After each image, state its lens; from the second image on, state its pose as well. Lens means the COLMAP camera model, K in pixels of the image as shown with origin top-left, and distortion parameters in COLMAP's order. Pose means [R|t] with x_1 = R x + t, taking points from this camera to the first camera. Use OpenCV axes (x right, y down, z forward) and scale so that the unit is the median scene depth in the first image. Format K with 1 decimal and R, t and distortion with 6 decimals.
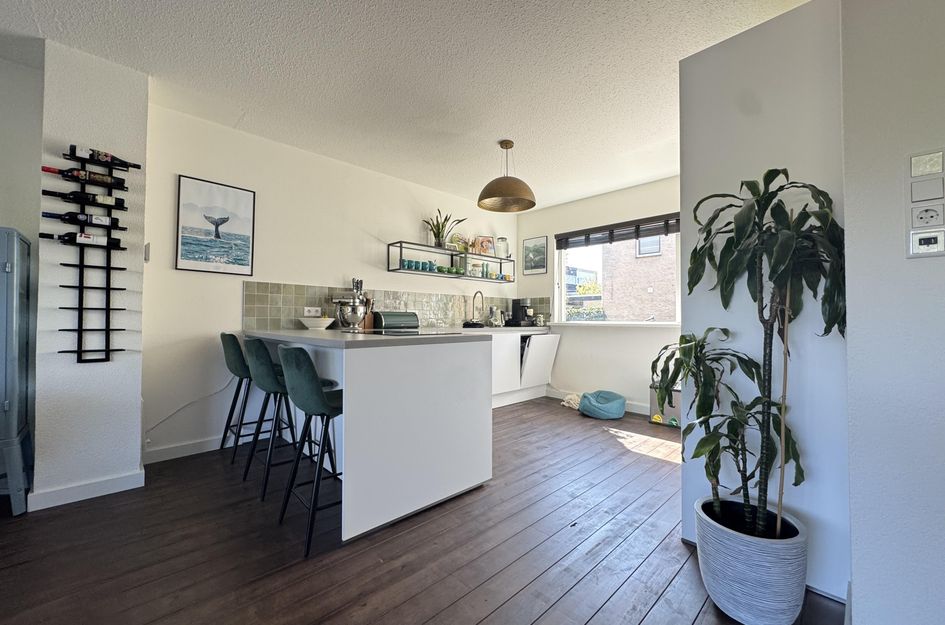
lens RADIAL K [[376.8, 0, 470.2], [0, 376.8, 314.1], [0, 0, 1]] dist [0.006204, -0.001128]
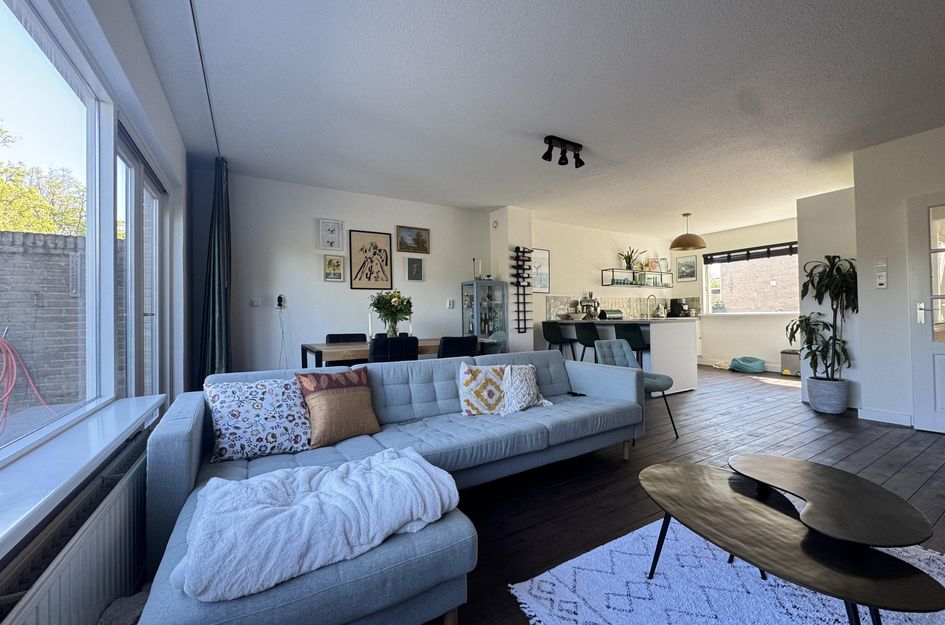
lens RADIAL K [[376.8, 0, 476.3], [0, 376.8, 313.1], [0, 0, 1]] dist [0.006204, -0.001128]
pose [[0.976791, -0.022636, -0.212996, -0.455243], [0.023737, 0.999715, 0.002613, -0.008872], [0.212876, -0.007608, 0.977050, -0.869544]]
